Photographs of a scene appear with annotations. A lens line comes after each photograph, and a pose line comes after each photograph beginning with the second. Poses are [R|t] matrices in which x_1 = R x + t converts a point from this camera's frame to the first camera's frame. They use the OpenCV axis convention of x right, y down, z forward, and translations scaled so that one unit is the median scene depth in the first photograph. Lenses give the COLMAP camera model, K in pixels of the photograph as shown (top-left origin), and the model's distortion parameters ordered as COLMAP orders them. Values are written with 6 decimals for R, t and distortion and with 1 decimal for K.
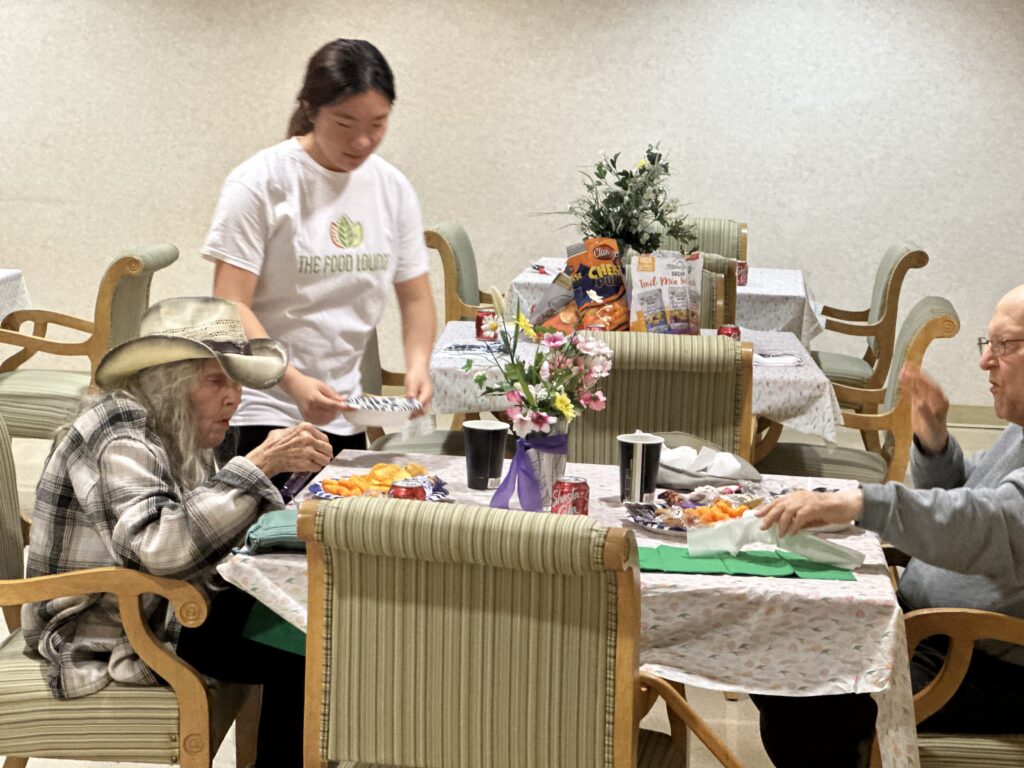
lens RADIAL K [[2266.2, 0, 513.6], [0, 2266.2, 384.3], [0, 0, 1]] dist [0.375177, 0.000000]
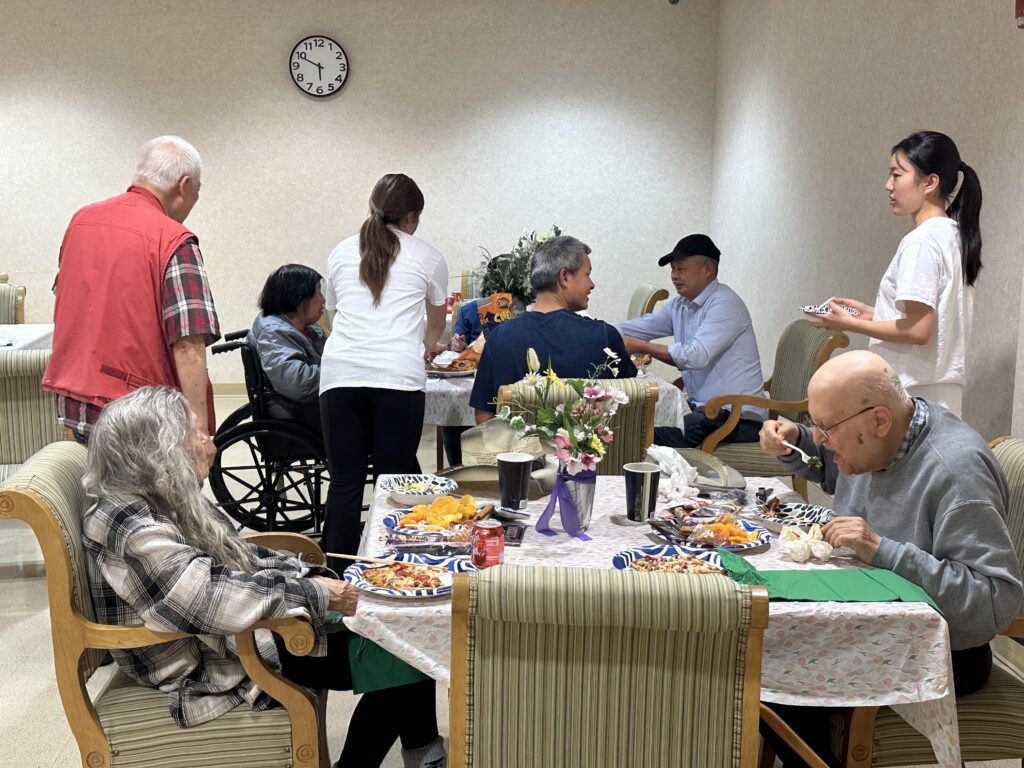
lens RADIAL K [[1288.9, 0, 509.7], [0, 1288.9, 384.7], [0, 0, 1]] dist [0.257498, 0.000000]
pose [[0.988800, -0.050146, 0.140571, -0.135935], [0.047494, 0.998626, 0.022155, -0.045824], [-0.141489, -0.015231, 0.989823, 0.369364]]
